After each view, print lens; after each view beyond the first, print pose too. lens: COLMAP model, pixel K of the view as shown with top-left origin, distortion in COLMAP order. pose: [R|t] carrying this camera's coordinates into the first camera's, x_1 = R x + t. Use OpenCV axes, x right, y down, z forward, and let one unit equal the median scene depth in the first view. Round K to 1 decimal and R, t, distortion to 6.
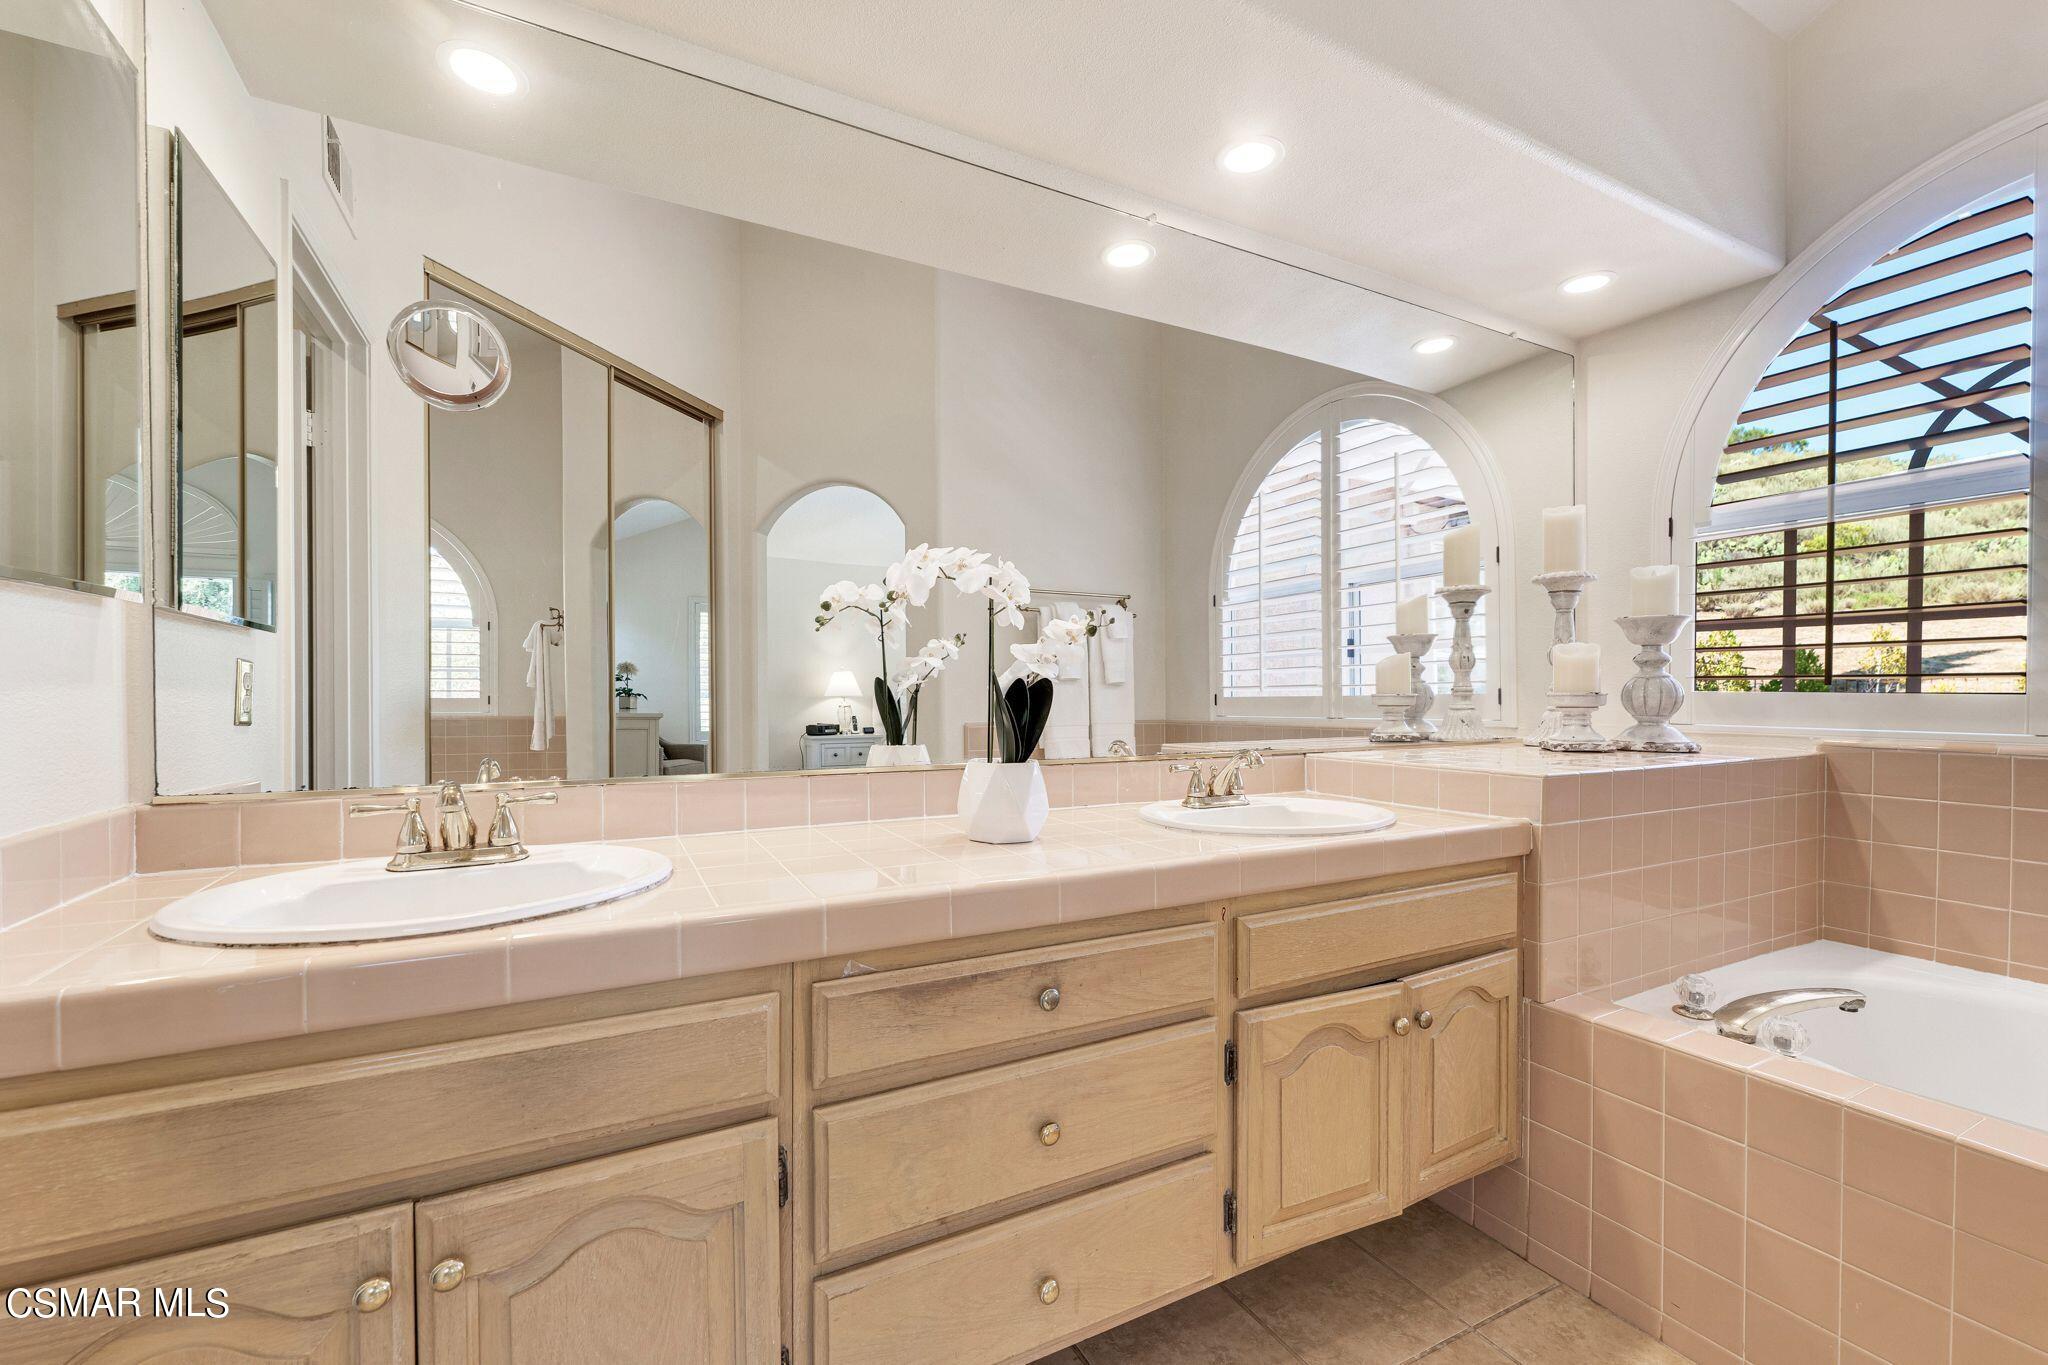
lens RADIAL K [[843.4, 0, 1021.7], [0, 843.4, 709.7], [0, 0, 1]] dist [0.000974, -0.000109]
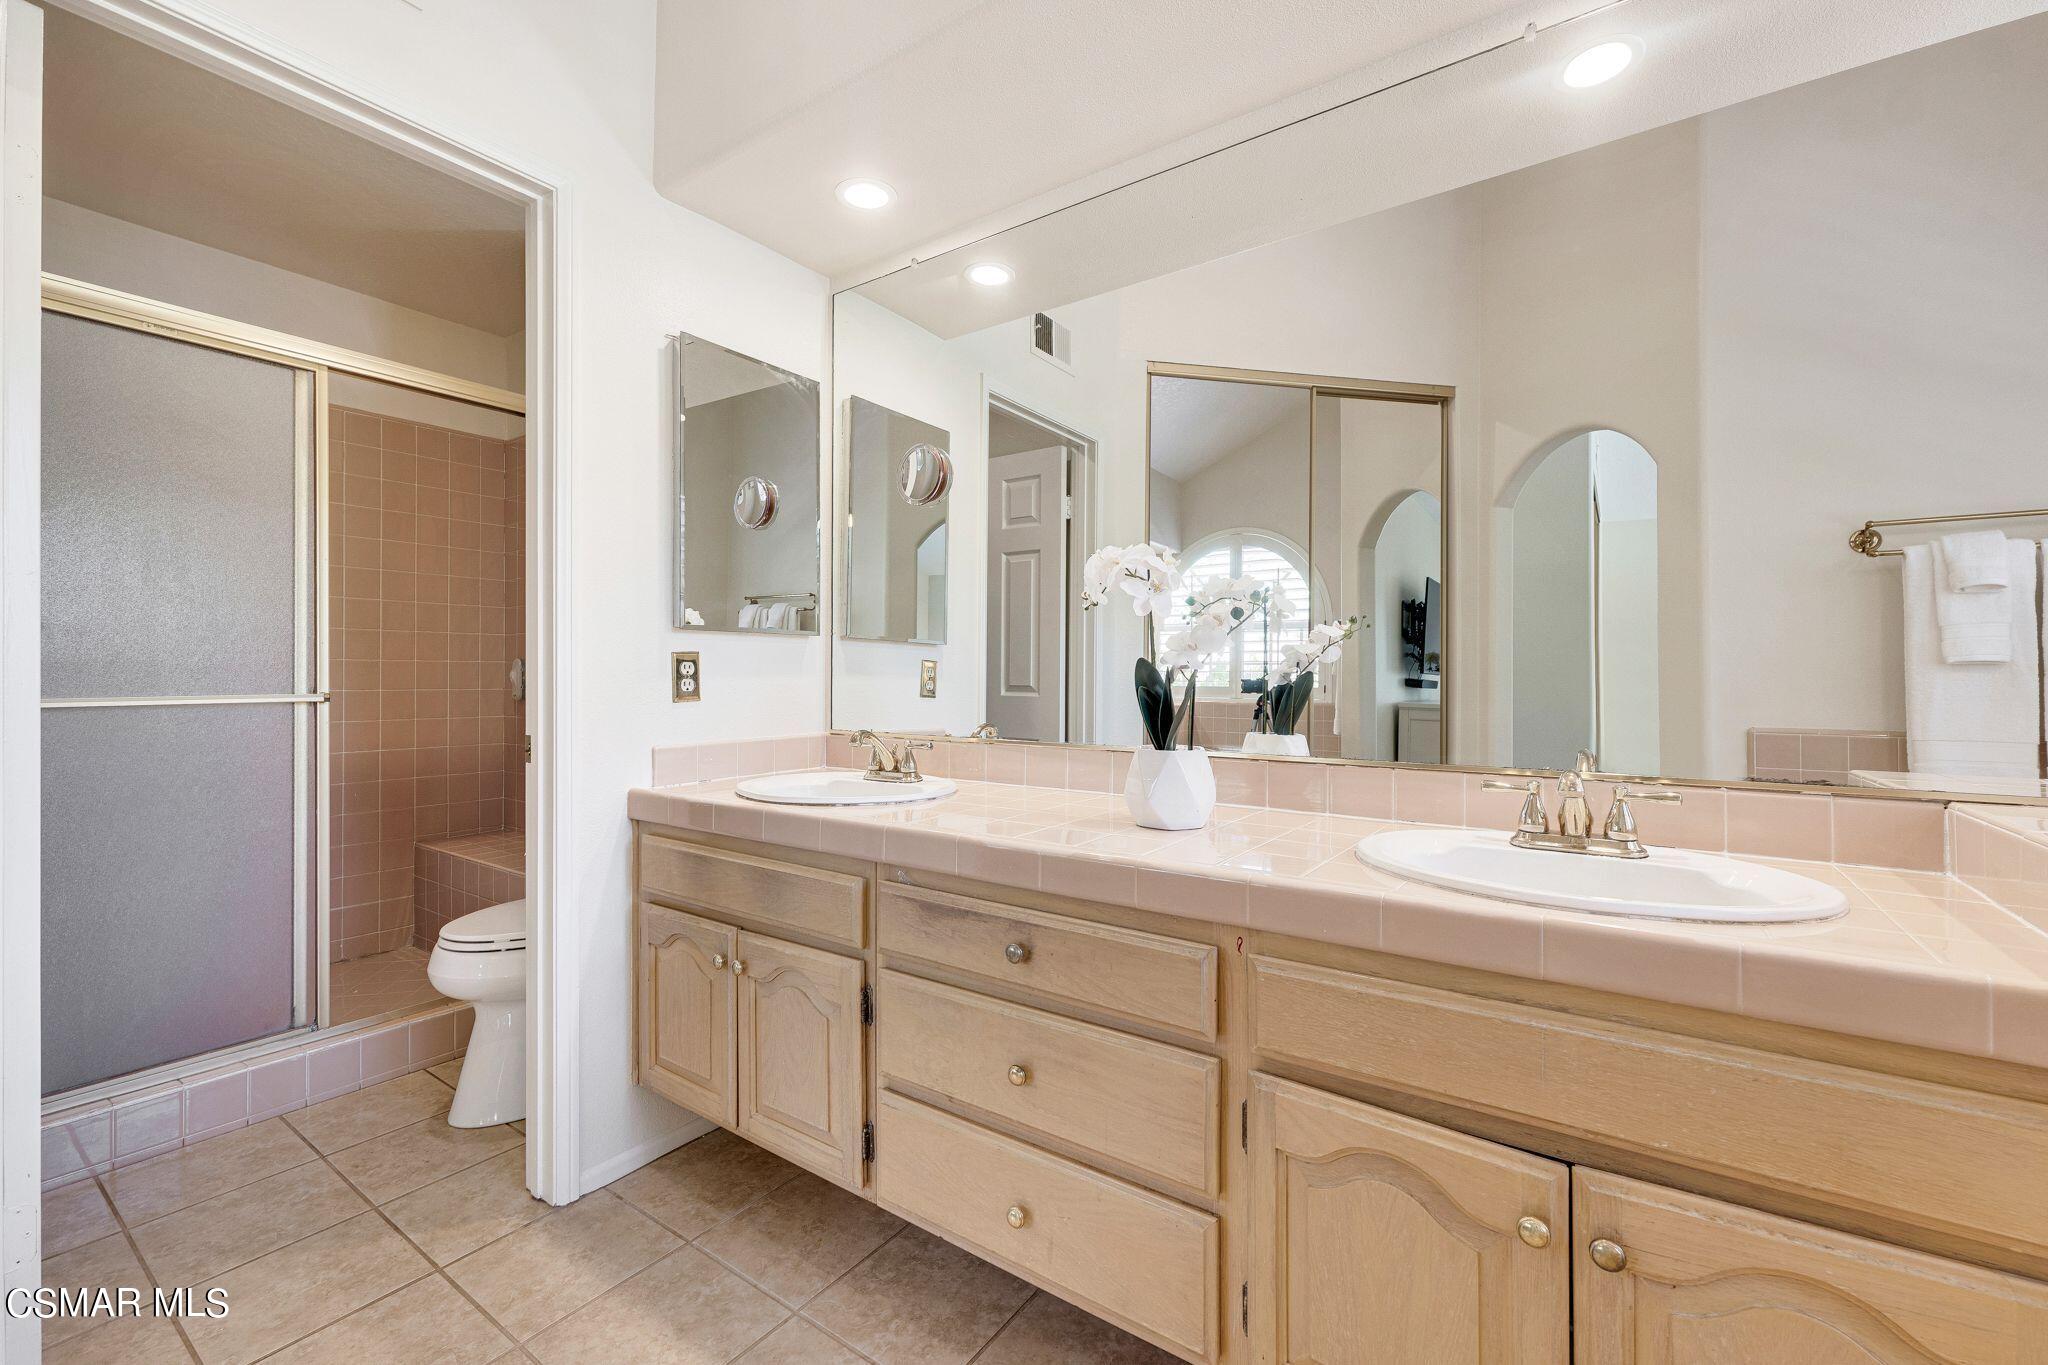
lens RADIAL K [[842.7, 0, 1024.0], [0, 842.7, 682.5], [0, 0, 1]] dist [0.000208, -0.000092]
pose [[0.459734, 0.006278, -0.888035, 0.918872], [-0.021880, 0.999752, -0.004260, -0.011211], [0.887787, 0.021389, 0.459757, 0.433129]]
